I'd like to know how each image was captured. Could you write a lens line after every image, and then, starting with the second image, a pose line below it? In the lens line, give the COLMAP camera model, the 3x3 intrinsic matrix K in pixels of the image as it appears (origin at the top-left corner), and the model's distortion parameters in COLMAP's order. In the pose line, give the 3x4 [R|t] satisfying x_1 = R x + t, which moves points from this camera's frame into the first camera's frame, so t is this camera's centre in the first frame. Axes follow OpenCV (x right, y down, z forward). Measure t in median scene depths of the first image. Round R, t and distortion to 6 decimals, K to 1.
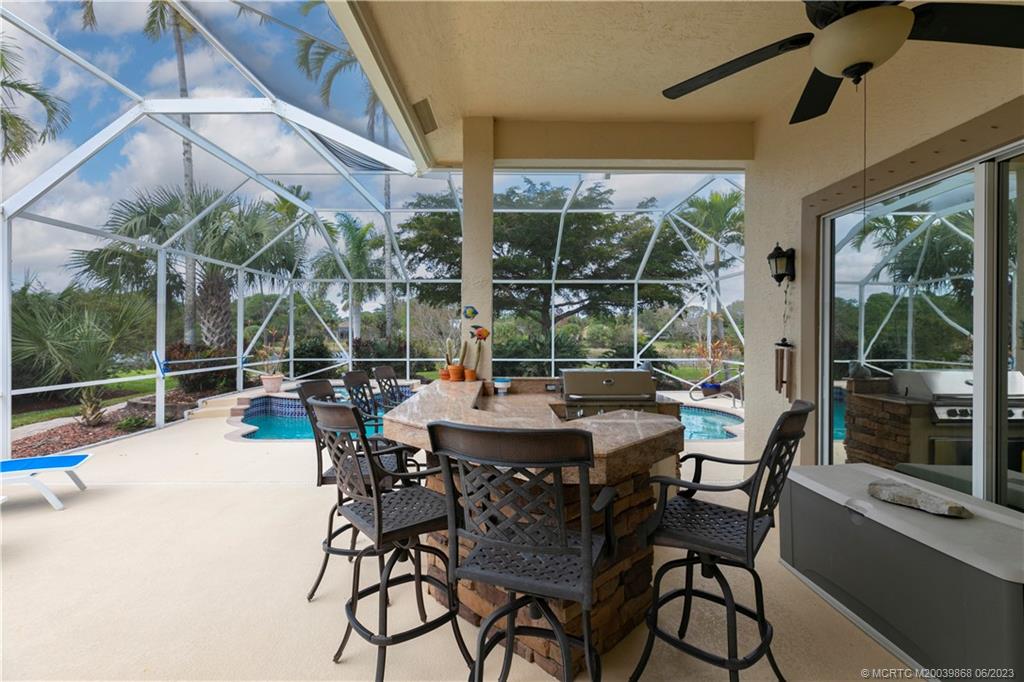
lens RADIAL K [[456.2, 0, 513.7], [0, 456.2, 337.0], [0, 0, 1]] dist [-0.000334, -0.000030]
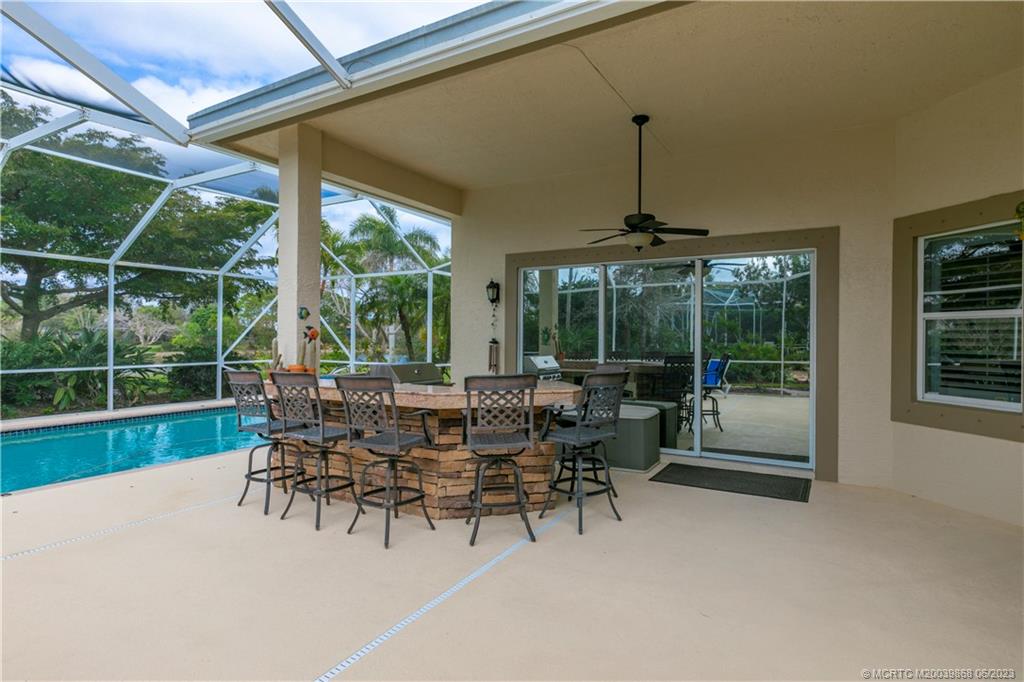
lens RADIAL K [[541.6, 0, 512.0], [0, 541.6, 341.0], [0, 0, 1]] dist [-0.002844, -0.000179]
pose [[0.516825, -0.004589, 0.856079, -0.896728], [-0.001691, 0.999978, 0.006381, -0.000190], [-0.856090, -0.004745, 0.516806, -0.036760]]
